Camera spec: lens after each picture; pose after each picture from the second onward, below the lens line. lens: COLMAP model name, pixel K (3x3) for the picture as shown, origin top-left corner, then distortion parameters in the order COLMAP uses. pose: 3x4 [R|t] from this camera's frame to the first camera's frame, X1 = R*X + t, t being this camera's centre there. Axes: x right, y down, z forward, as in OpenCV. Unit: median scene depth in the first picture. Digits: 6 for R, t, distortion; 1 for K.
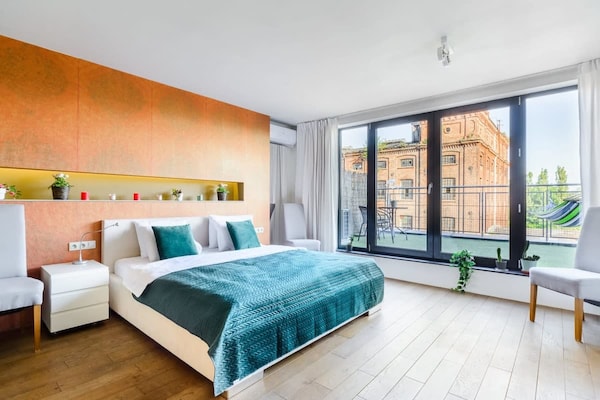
lens RADIAL K [[305.1, 0, 300.0], [0, 305.1, 200.0], [0, 0, 1]] dist [0.002263, 0.000392]
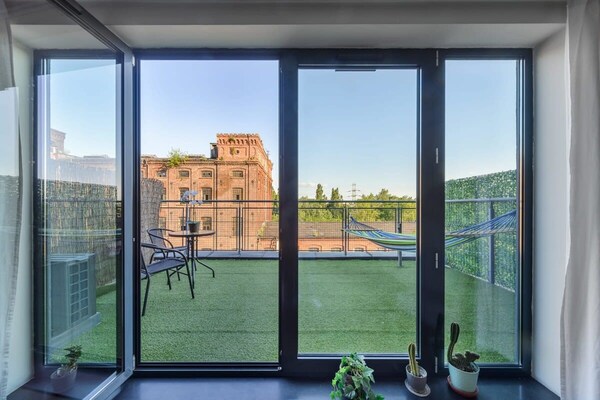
lens RADIAL K [[225.6, 0, 291.7], [0, 225.6, 205.3], [0, 0, 1]] dist [0.001230, 0.000097]
pose [[0.764258, -0.007340, 0.644869, 0.169175], [-0.000201, 0.999932, 0.011619, -0.046751], [-0.644911, -0.009009, 0.764205, 0.567711]]
